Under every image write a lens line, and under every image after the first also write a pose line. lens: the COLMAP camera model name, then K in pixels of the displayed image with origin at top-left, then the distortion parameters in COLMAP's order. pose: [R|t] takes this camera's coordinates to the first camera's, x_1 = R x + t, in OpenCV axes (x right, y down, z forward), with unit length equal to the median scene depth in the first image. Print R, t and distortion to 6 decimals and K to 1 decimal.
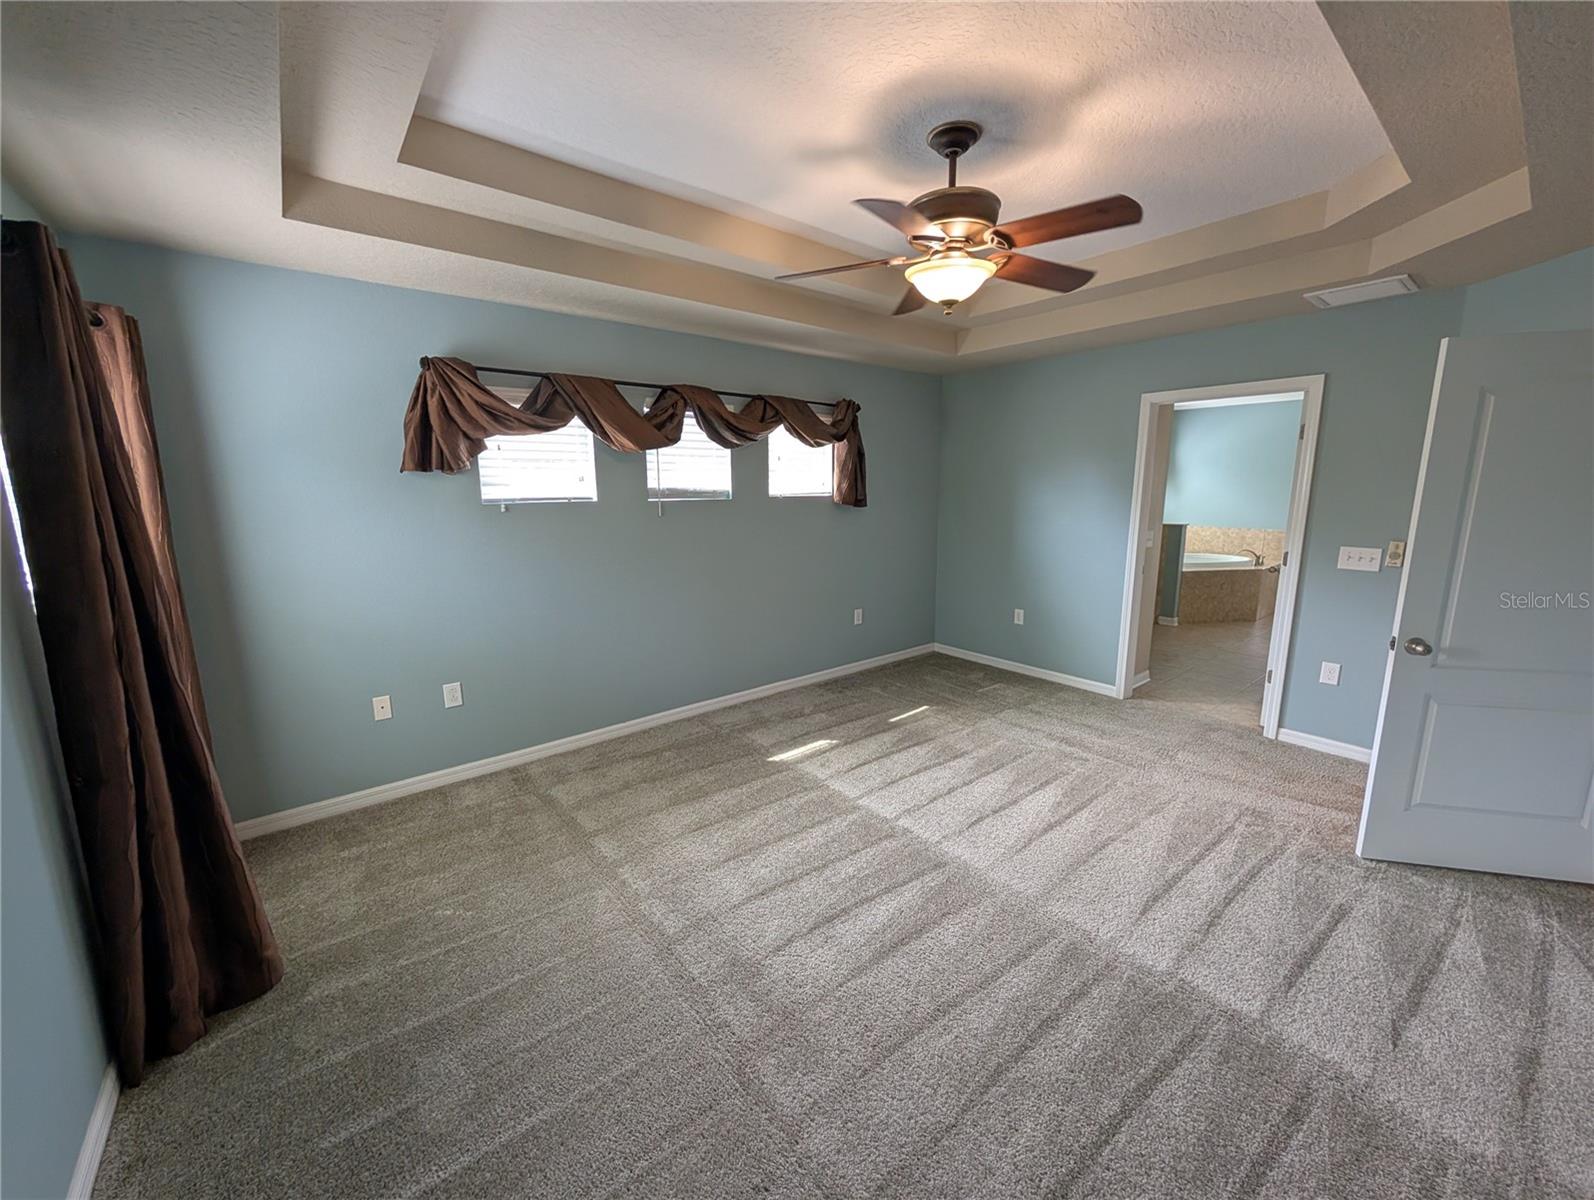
lens RADIAL K [[615.4, 0, 797.5], [0, 615.4, 592.9], [0, 0, 1]] dist [0.000728, -0.000009]
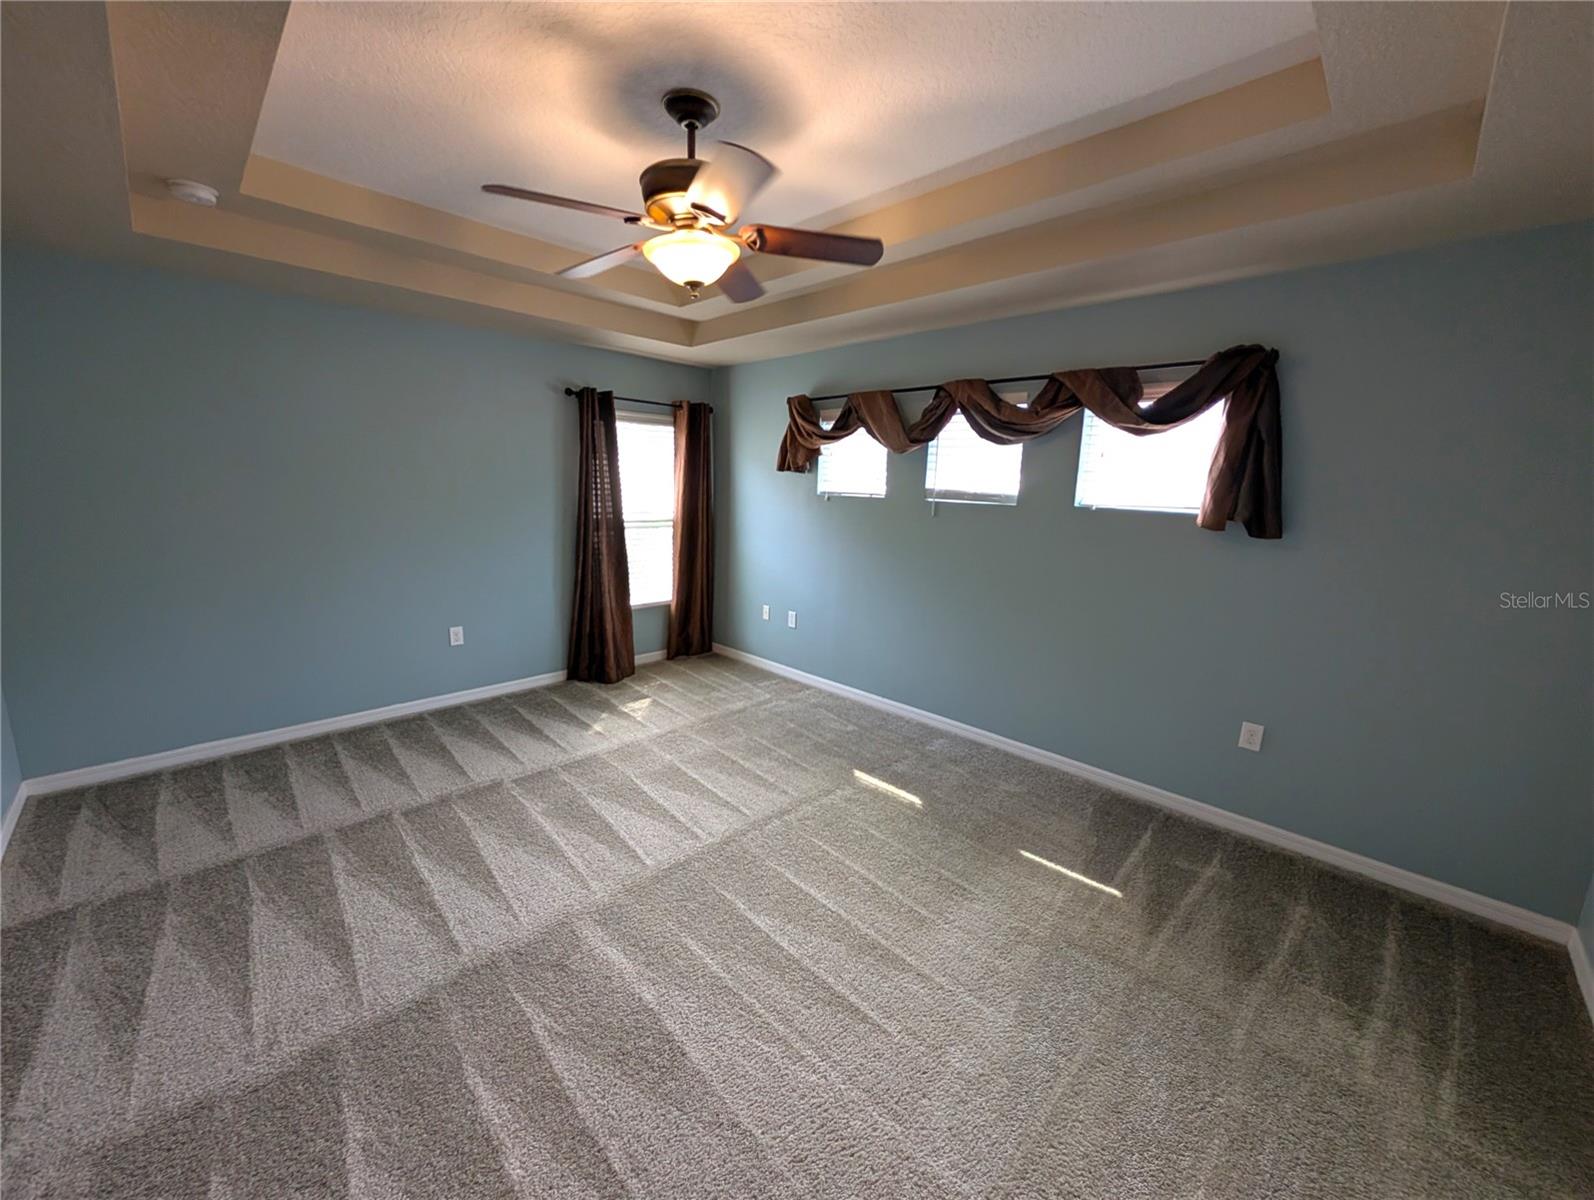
lens RADIAL K [[615.4, 0, 797.5], [0, 615.4, 592.9], [0, 0, 1]] dist [0.000728, -0.000009]
pose [[0.102348, 0.179593, -0.978402, 0.757680], [-0.213028, 0.964706, 0.154795, -0.112097], [0.971671, 0.192584, 0.136994, 0.669793]]
